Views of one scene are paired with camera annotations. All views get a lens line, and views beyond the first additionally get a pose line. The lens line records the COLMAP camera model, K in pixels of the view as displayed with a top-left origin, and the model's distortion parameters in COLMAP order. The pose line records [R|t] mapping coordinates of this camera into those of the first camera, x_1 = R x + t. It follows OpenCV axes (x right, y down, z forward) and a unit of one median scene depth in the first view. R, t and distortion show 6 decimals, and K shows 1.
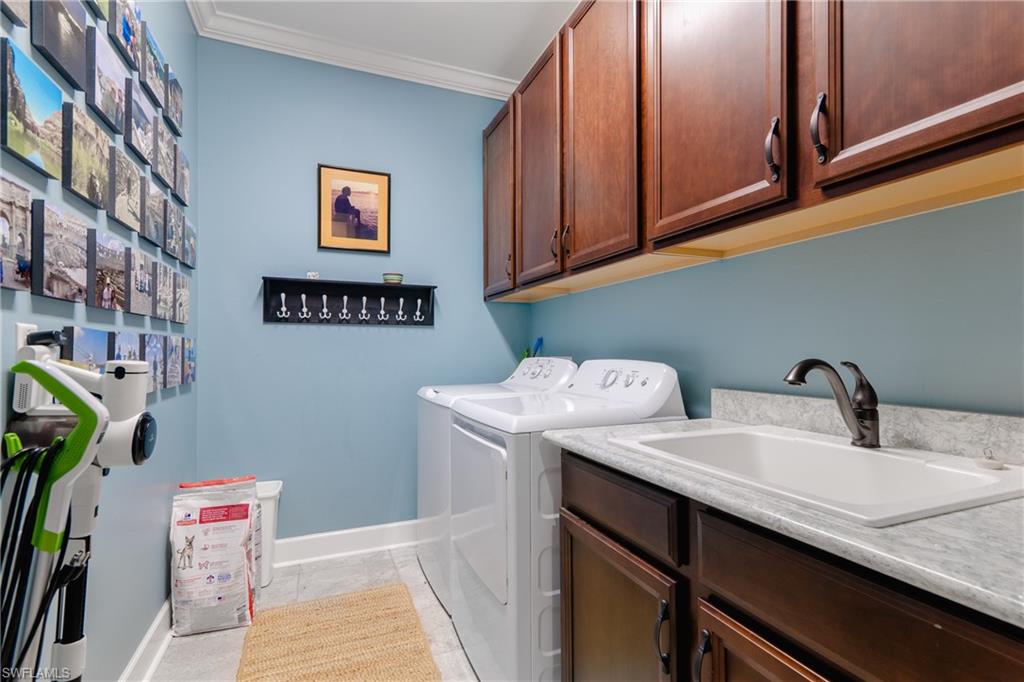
lens RADIAL K [[486.9, 0, 513.0], [0, 486.9, 344.3], [0, 0, 1]] dist [0.003147, 0.000317]
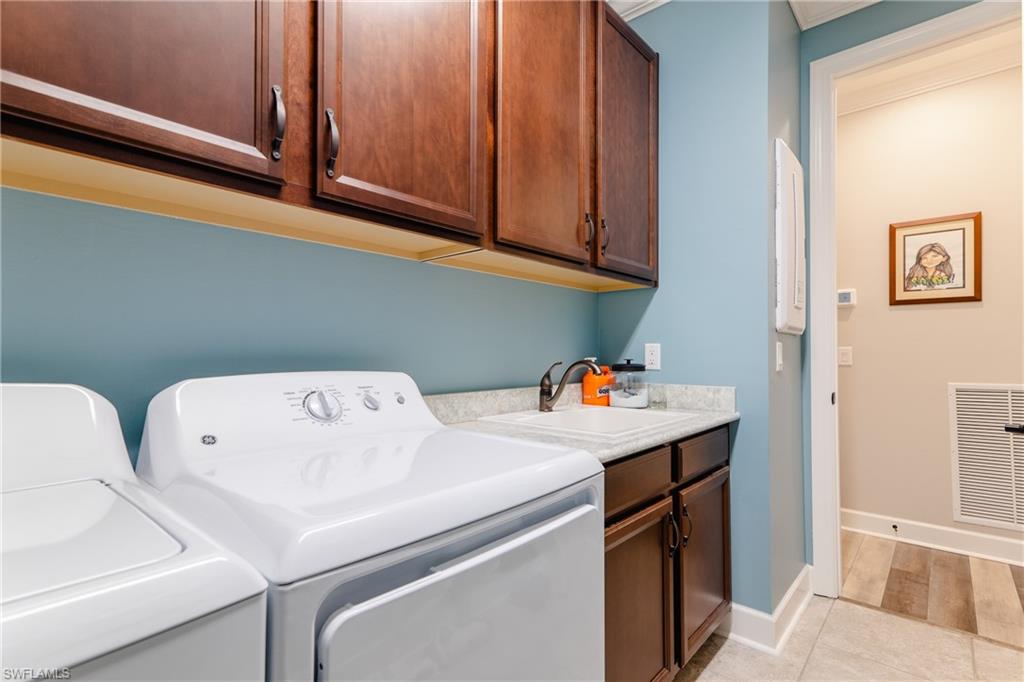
lens RADIAL K [[486.9, 0, 513.2], [0, 486.9, 346.5], [0, 0, 1]] dist [0.003147, 0.000317]
pose [[-0.442831, 0.020005, 0.896382, -0.541084], [-0.006764, 0.999648, -0.025652, 0.017948], [-0.896580, -0.017422, -0.442540, 1.324703]]
